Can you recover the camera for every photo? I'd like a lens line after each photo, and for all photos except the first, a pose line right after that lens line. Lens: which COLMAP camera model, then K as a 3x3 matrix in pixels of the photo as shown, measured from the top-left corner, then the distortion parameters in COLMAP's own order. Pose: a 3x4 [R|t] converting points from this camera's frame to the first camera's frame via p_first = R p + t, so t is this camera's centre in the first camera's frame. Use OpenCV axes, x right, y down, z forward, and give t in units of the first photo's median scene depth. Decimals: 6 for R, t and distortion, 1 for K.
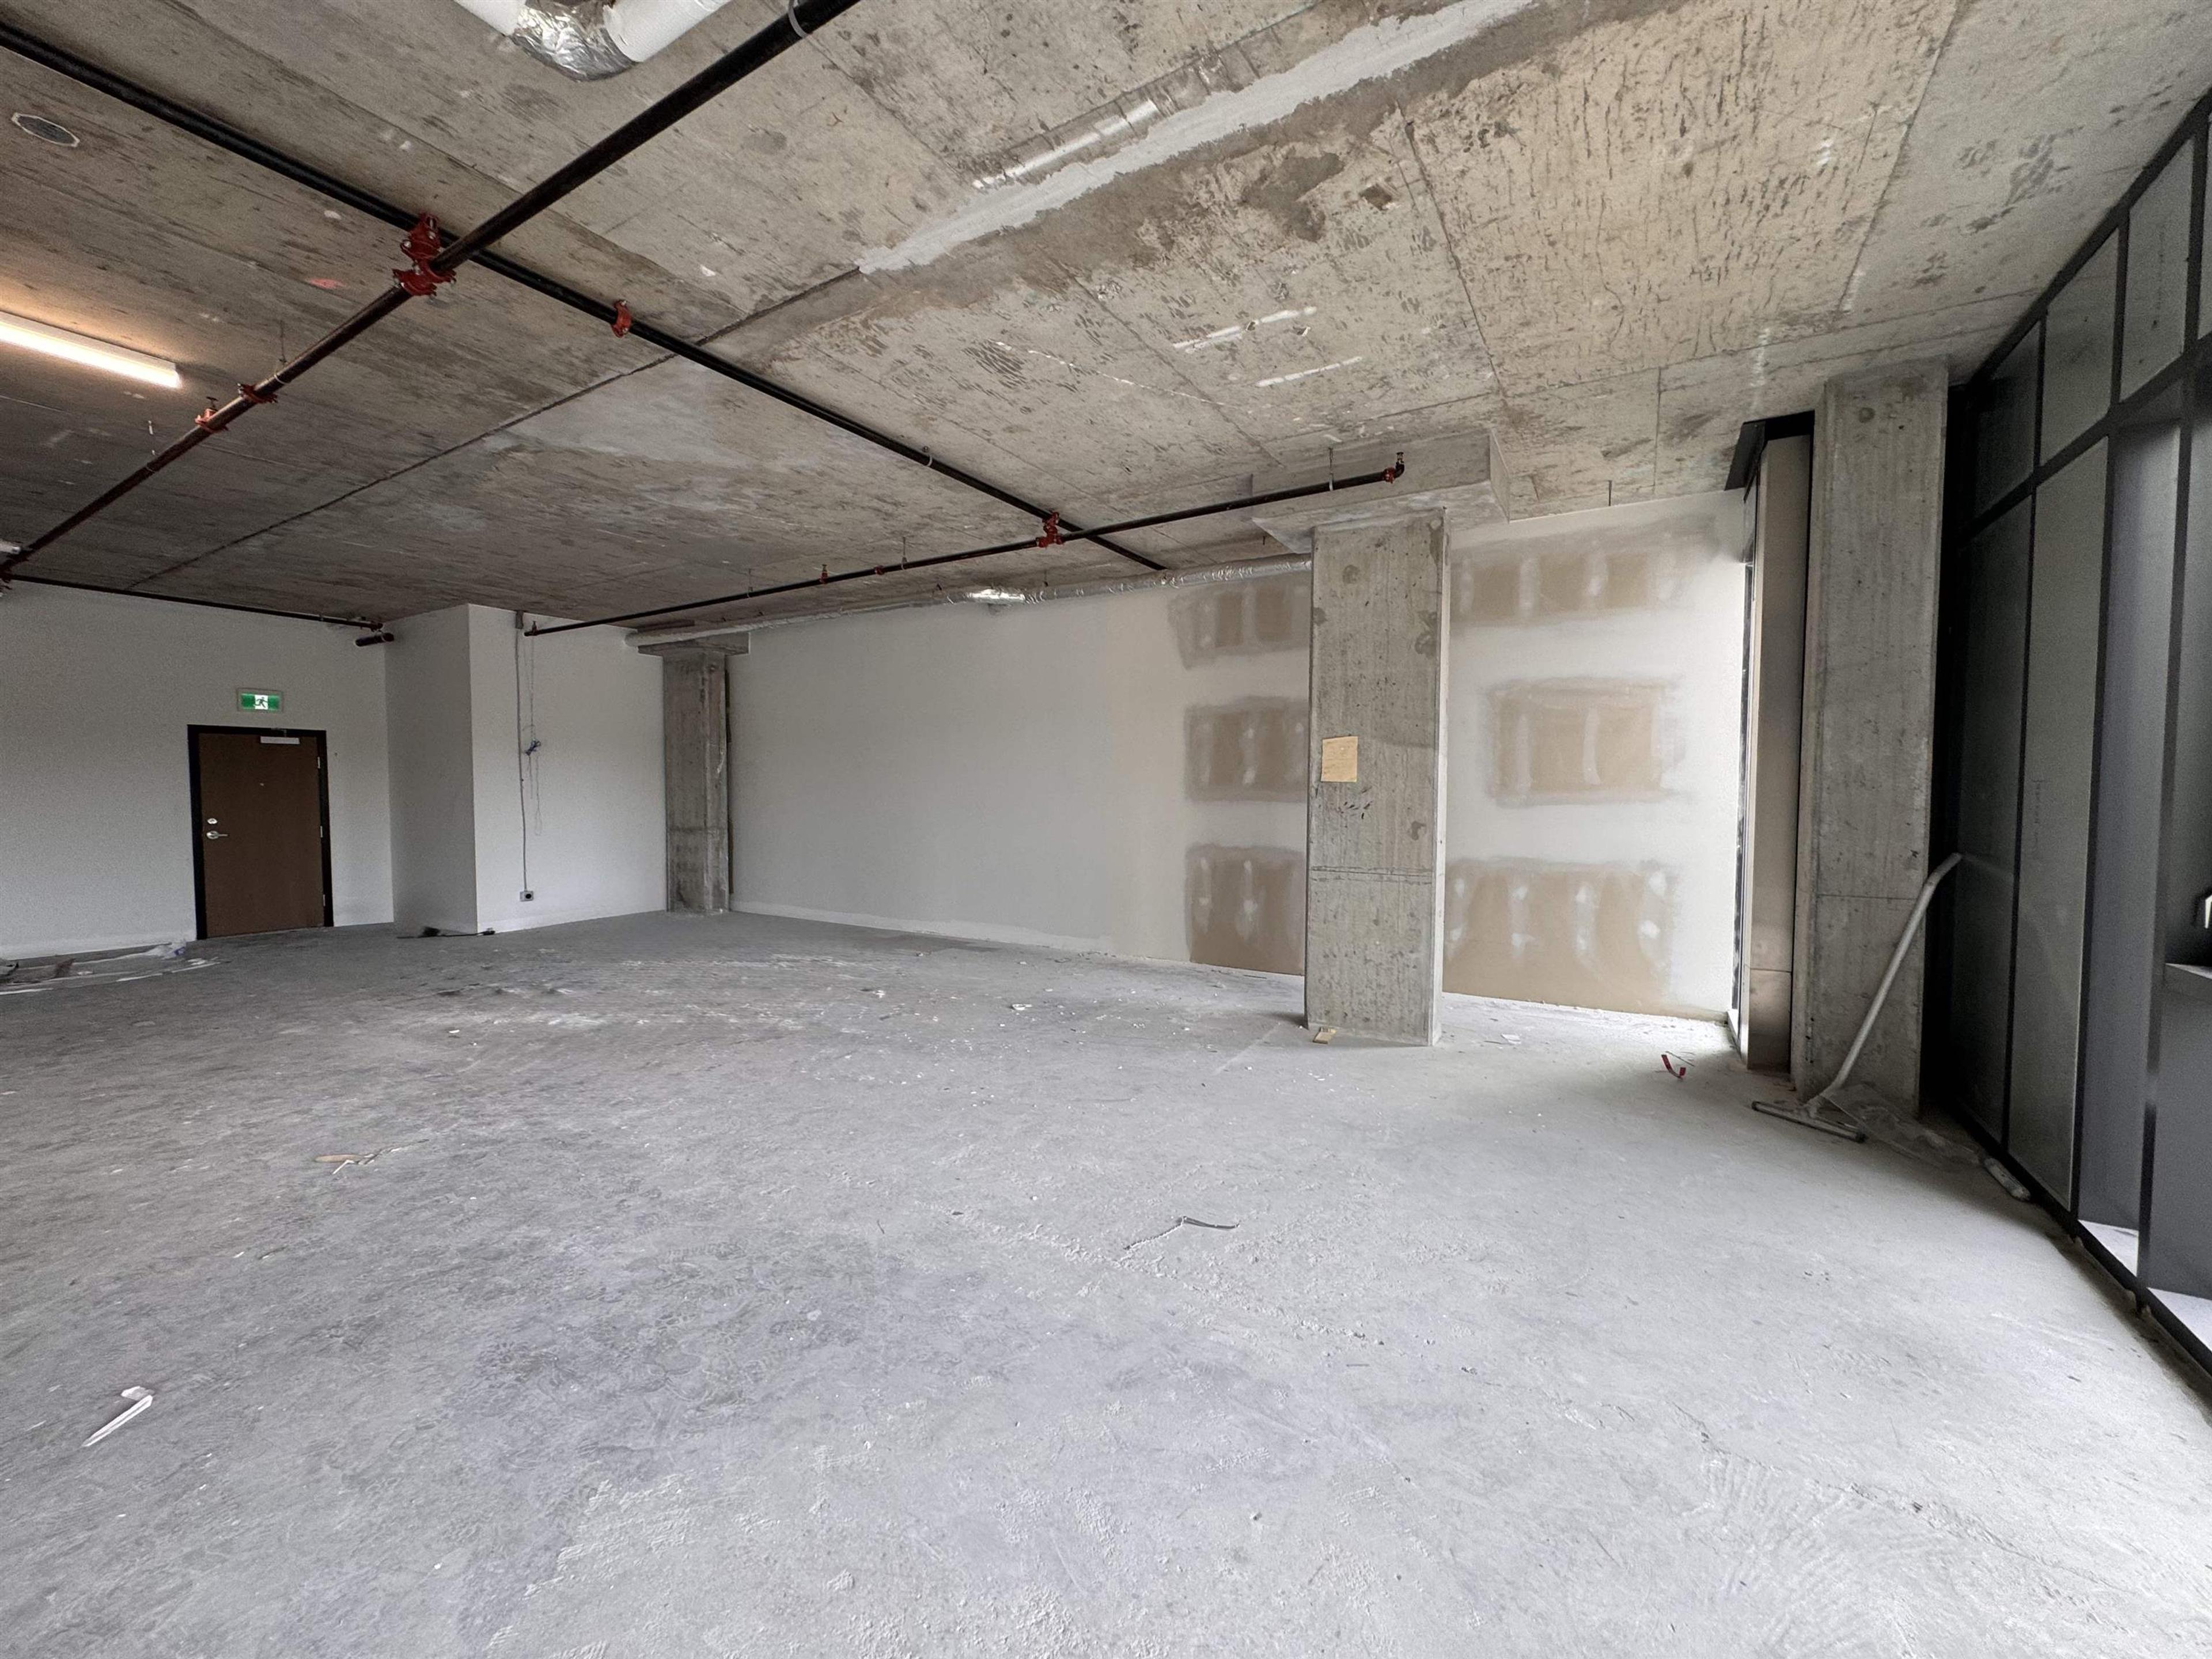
lens RADIAL K [[877.2, 0, 1108.1], [0, 877.2, 829.0], [0, 0, 1]] dist [-0.000452, 0.000265]
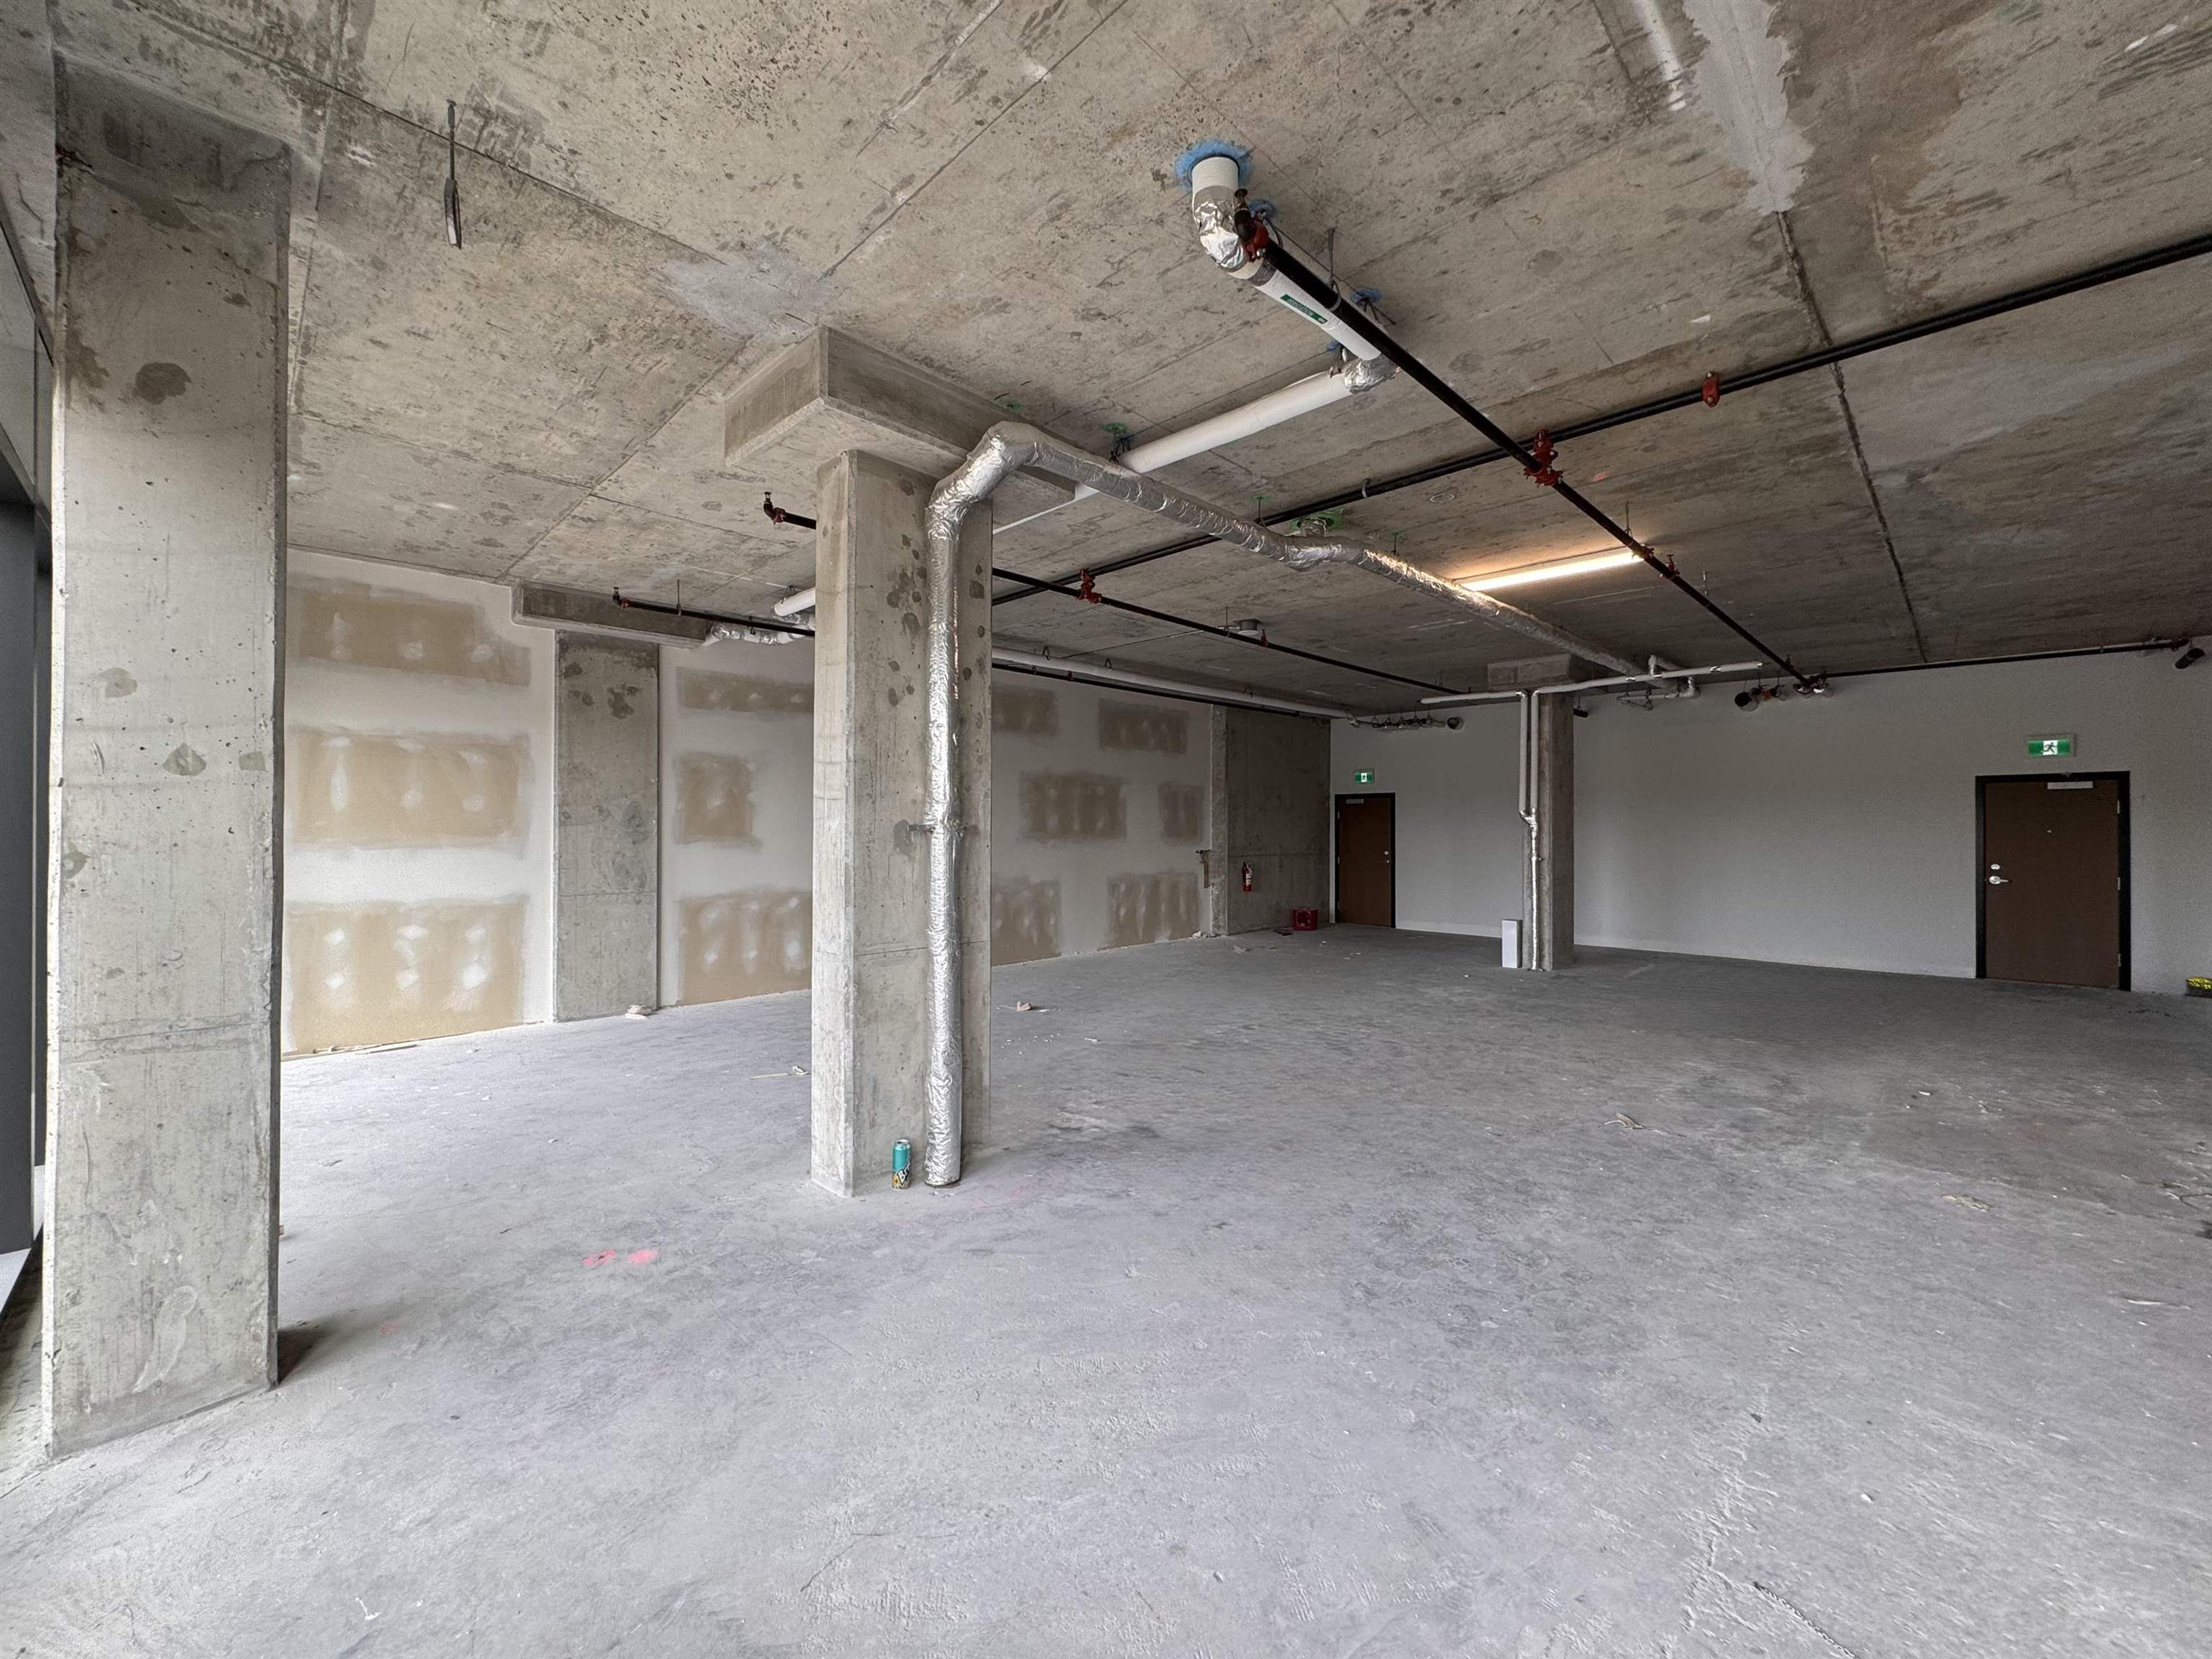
lens RADIAL K [[877.2, 0, 1111.4], [0, 877.2, 828.8], [0, 0, 1]] dist [-0.000452, 0.000265]
pose [[-0.231092, -0.004755, -0.972920, 0.536057], [-0.044660, 0.998986, 0.005726, -0.029432], [0.971906, 0.044774, -0.231070, 0.492577]]
